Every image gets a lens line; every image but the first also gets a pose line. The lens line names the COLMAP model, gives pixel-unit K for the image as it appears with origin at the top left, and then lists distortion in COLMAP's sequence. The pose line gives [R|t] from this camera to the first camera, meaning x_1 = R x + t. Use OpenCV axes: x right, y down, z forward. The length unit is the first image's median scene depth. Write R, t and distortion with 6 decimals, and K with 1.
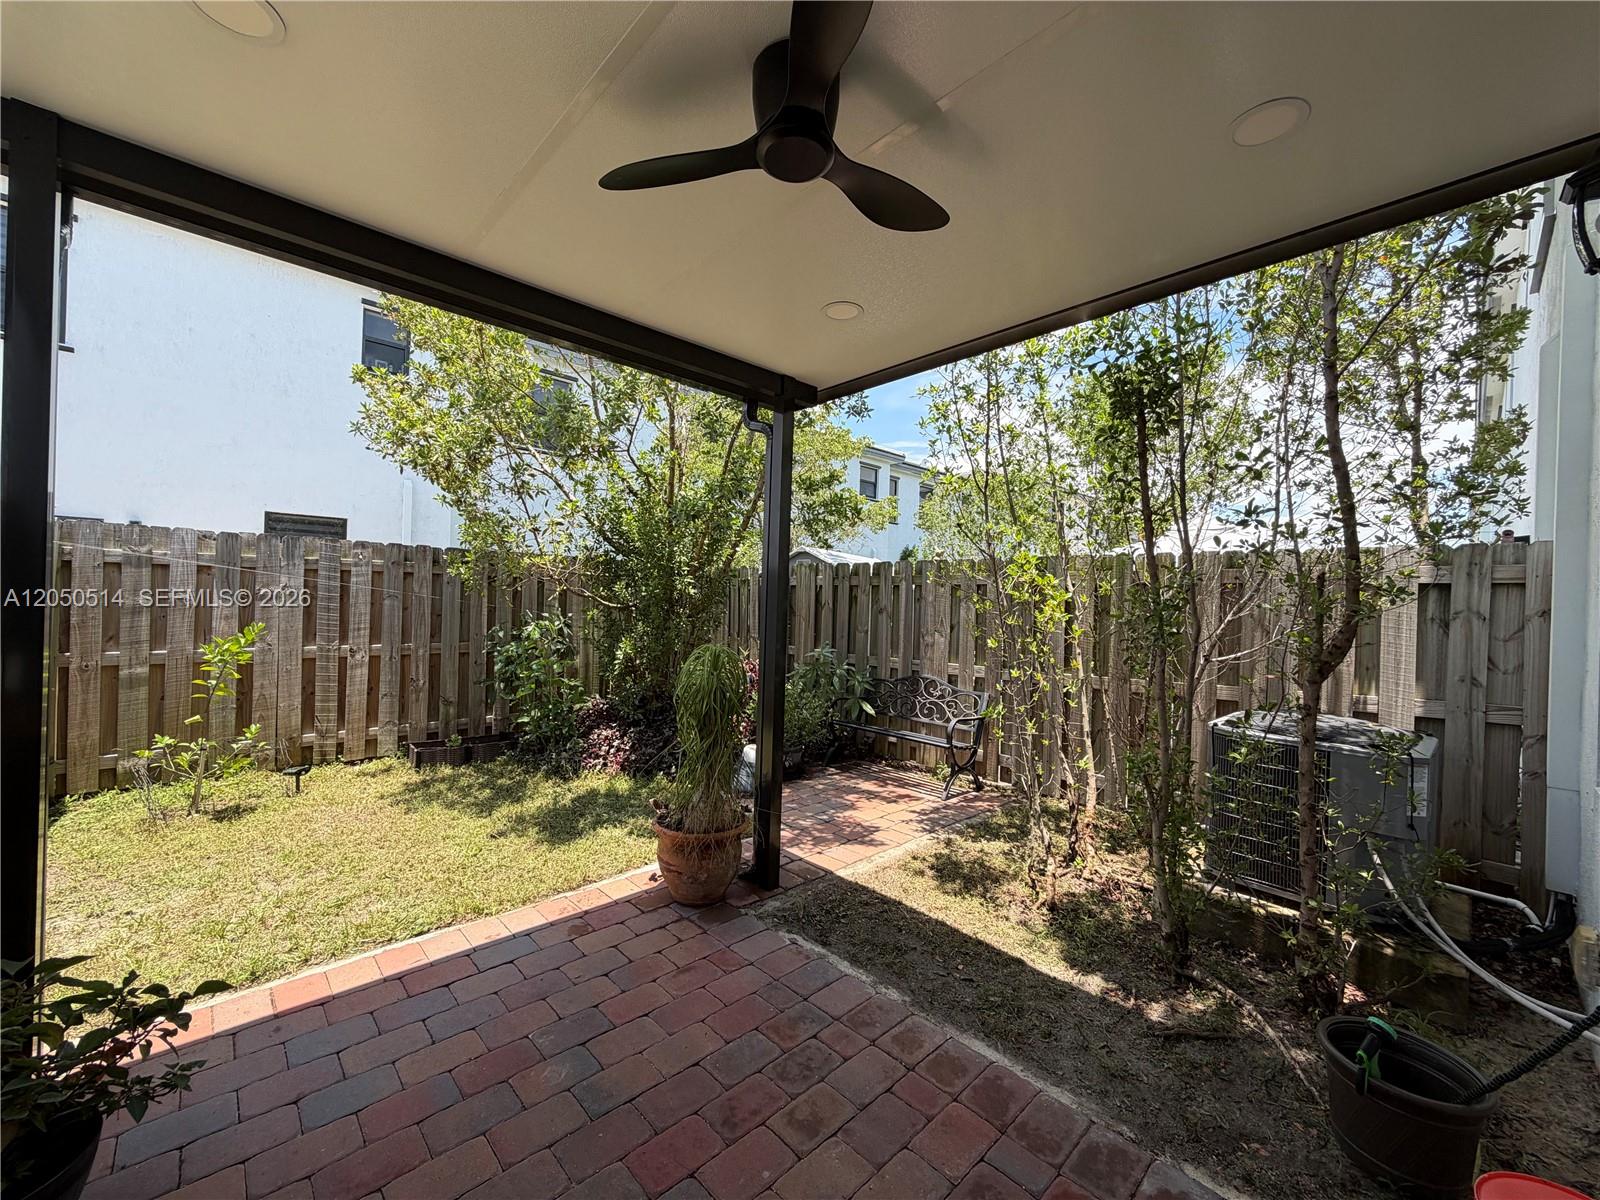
lens RADIAL K [[638.7, 0, 797.7], [0, 638.7, 597.7], [0, 0, 1]] dist [-0.001607, 0.000540]
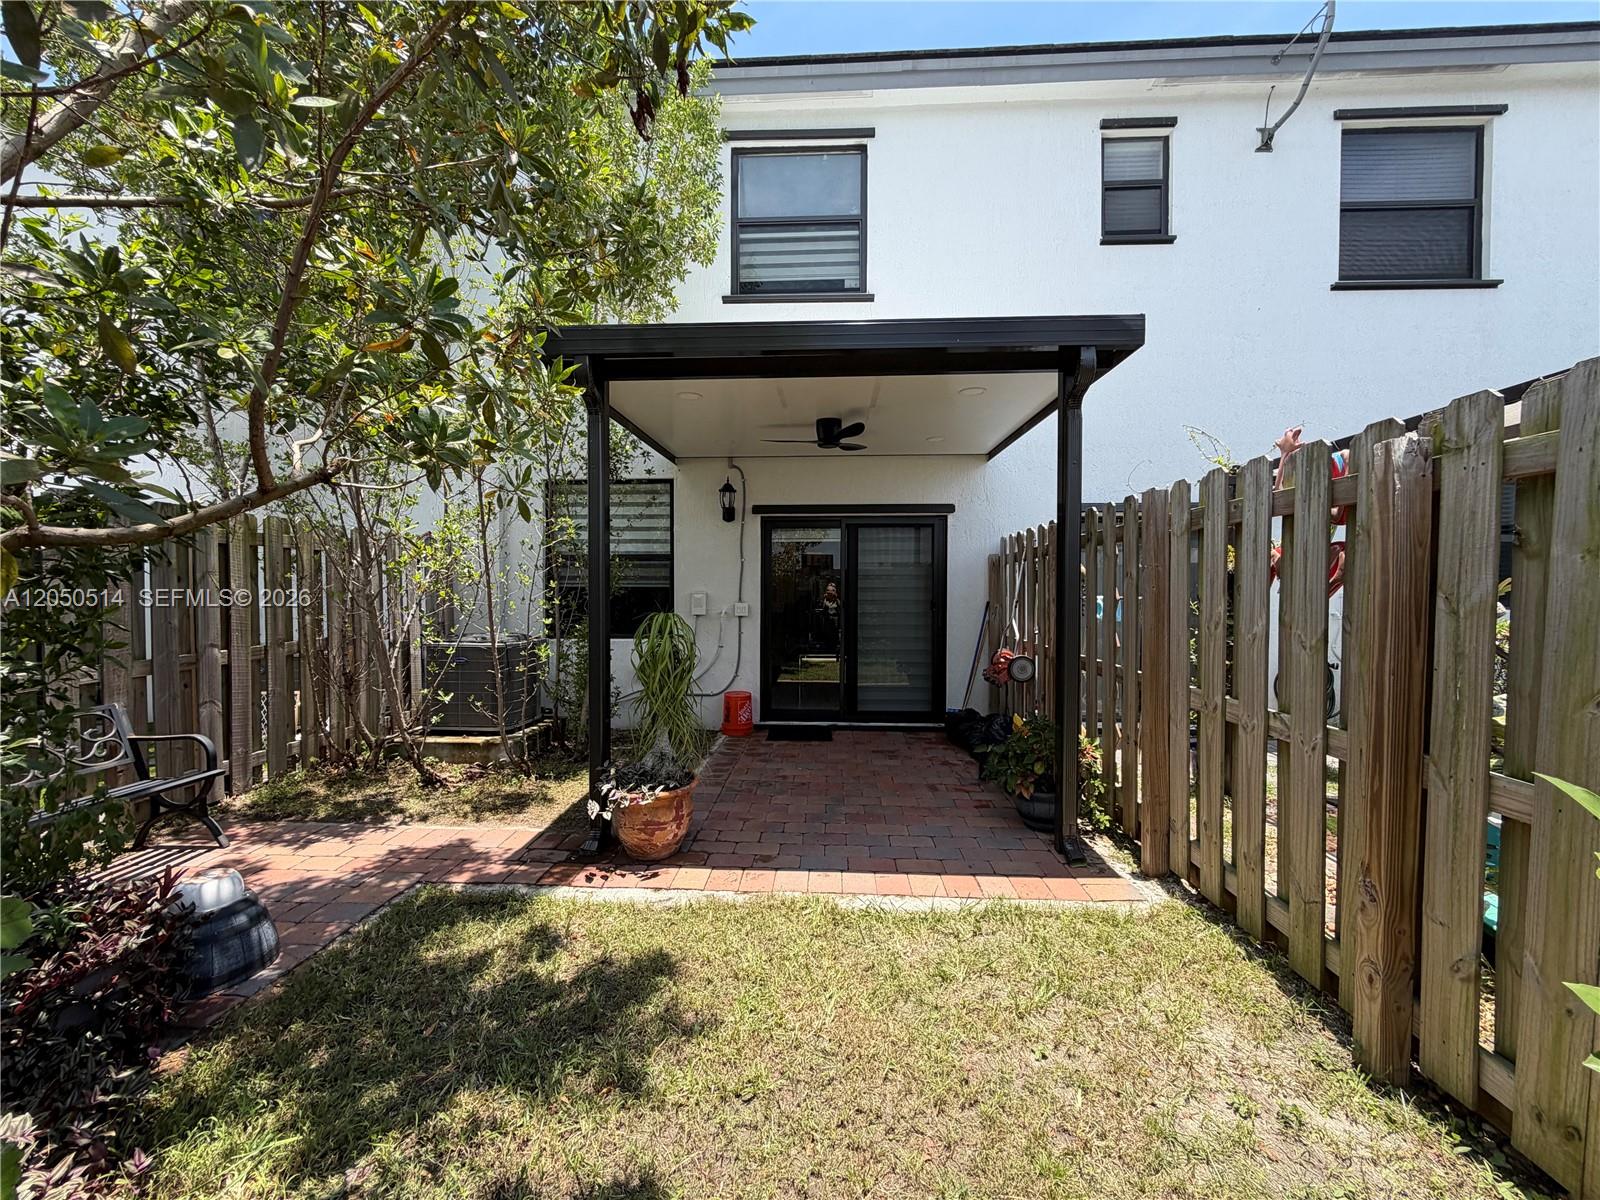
lens RADIAL K [[638.7, 0, 792.2], [0, 638.7, 605.7], [0, 0, 1]] dist [-0.001607, 0.000540]
pose [[-0.681651, -0.051186, 0.729885, -0.884285], [-0.024831, 0.998594, 0.046840, 0.001313], [-0.731256, 0.013804, -0.681963, 1.287554]]
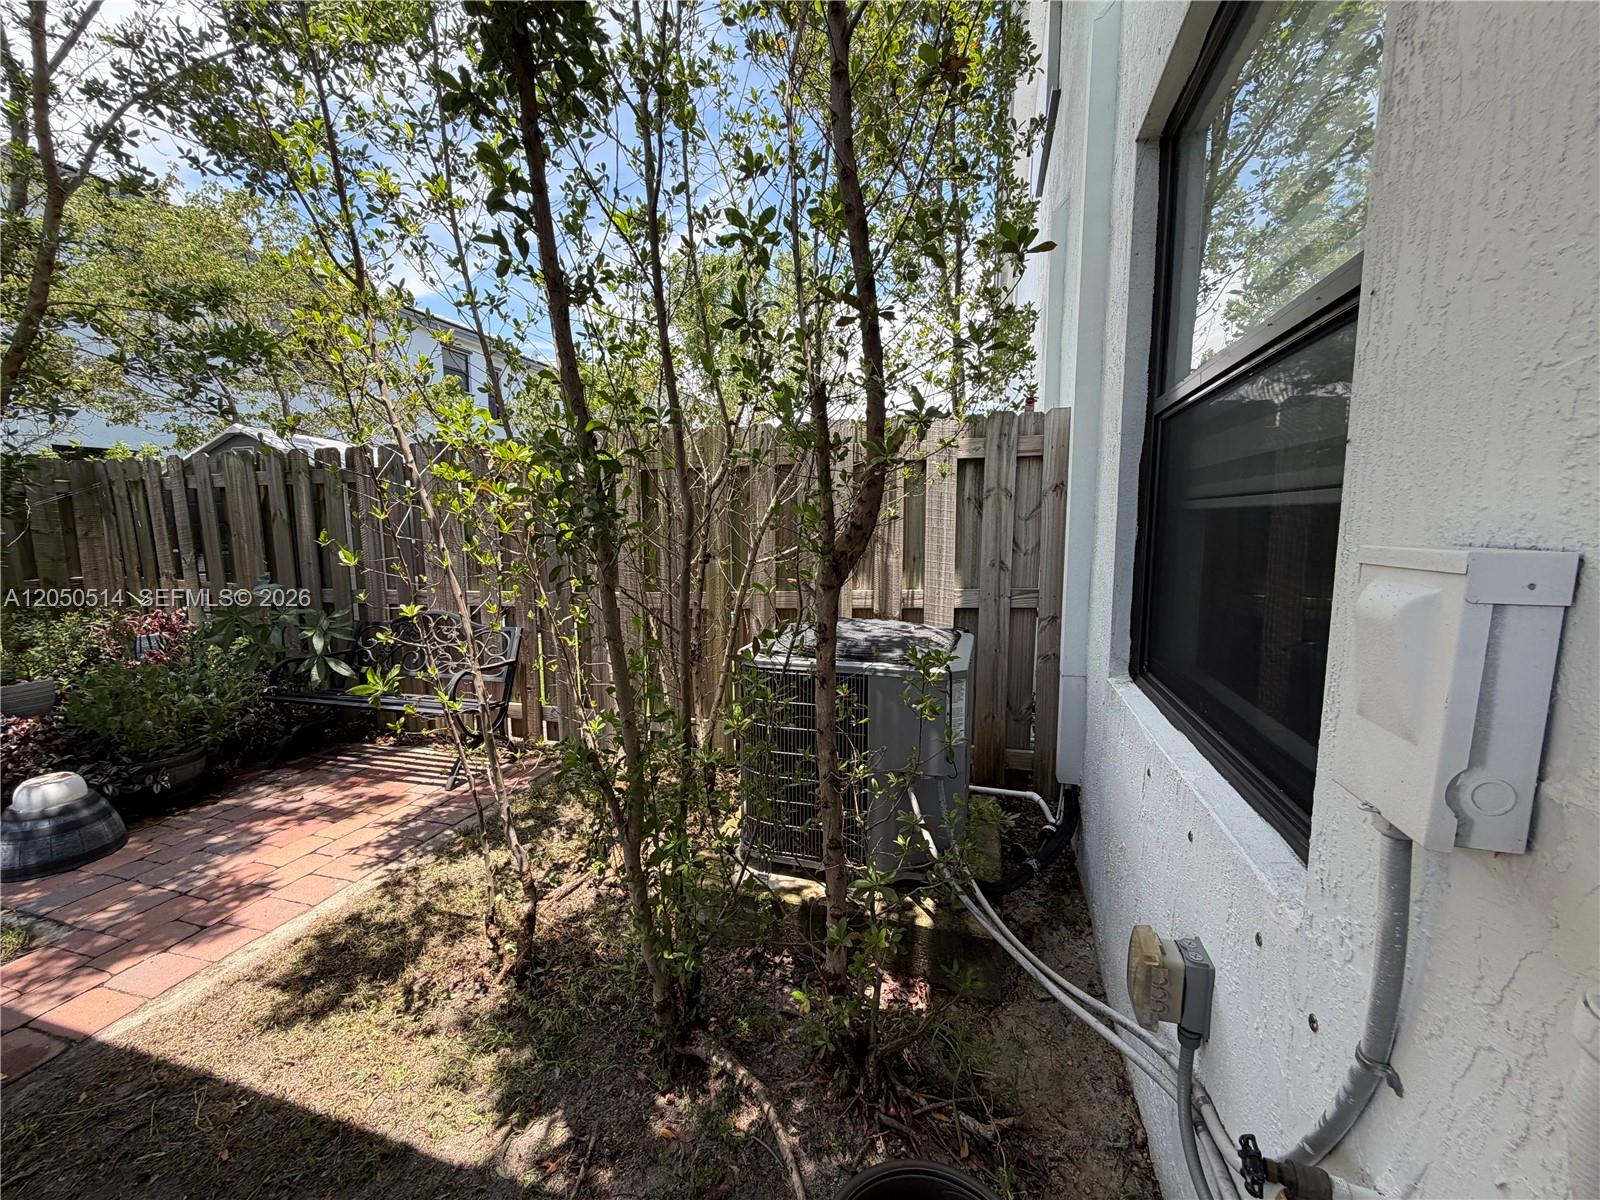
lens RADIAL K [[638.7, 0, 796.7], [0, 638.7, 596.1], [0, 0, 1]] dist [-0.001607, 0.000540]
pose [[0.864879, -0.095174, 0.492876, 0.294630], [0.031848, 0.990287, 0.135339, 0.035413], [-0.500970, -0.101354, 0.859510, 0.299876]]
